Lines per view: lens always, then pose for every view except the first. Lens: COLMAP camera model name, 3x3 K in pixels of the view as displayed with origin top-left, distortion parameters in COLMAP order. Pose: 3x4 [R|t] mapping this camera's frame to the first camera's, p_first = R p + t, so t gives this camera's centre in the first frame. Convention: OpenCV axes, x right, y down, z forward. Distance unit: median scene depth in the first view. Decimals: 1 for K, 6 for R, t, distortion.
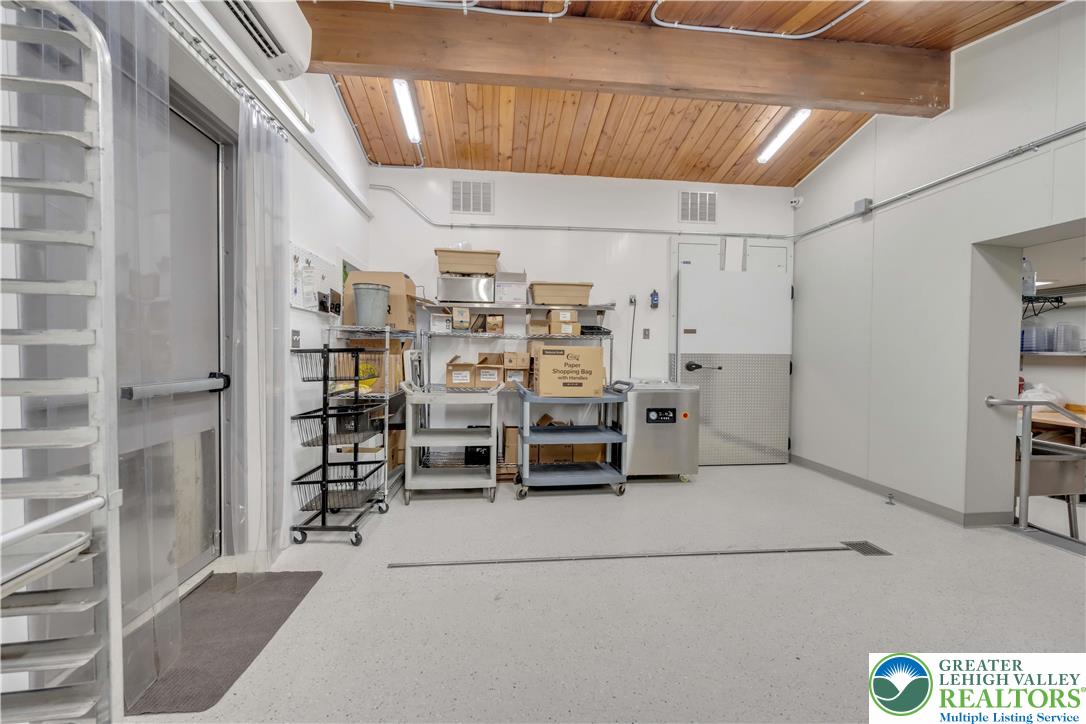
lens RADIAL K [[426.6, 0, 544.4], [0, 426.6, 363.5], [0, 0, 1]] dist [-0.000709, 0.000026]
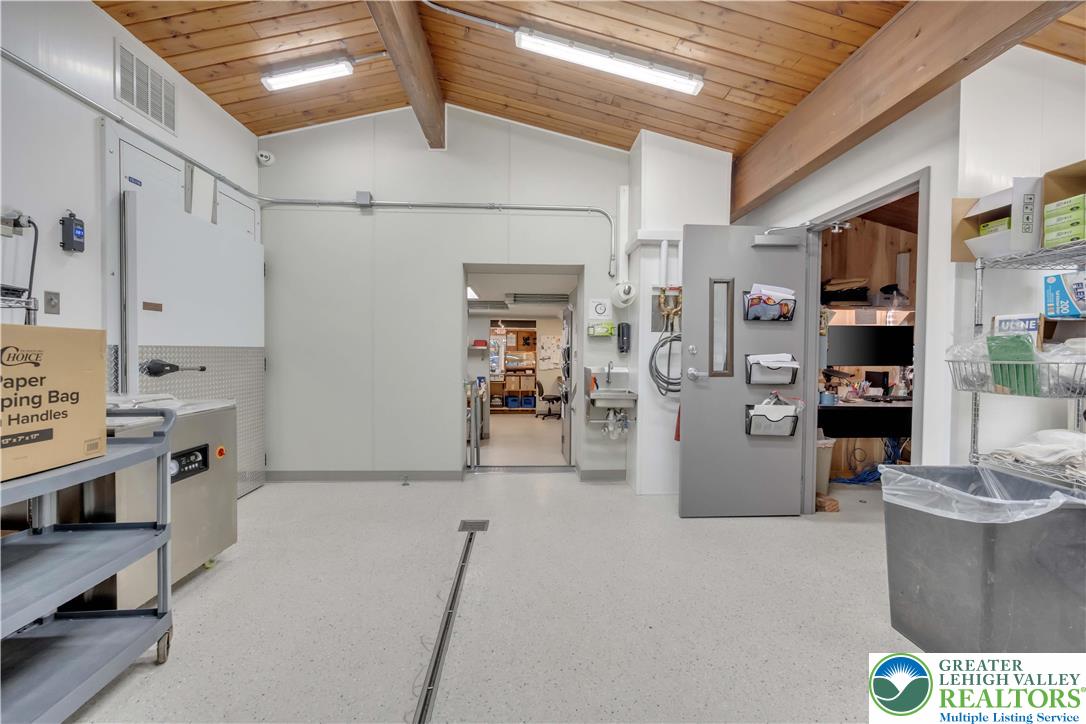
lens RADIAL K [[426.6, 0, 539.4], [0, 426.6, 357.2], [0, 0, 1]] dist [-0.000709, 0.000026]
pose [[0.080448, -0.020588, 0.996546, -0.185677], [0.012532, 0.999729, 0.019643, -0.012940], [-0.996680, 0.010908, 0.080685, 0.447908]]
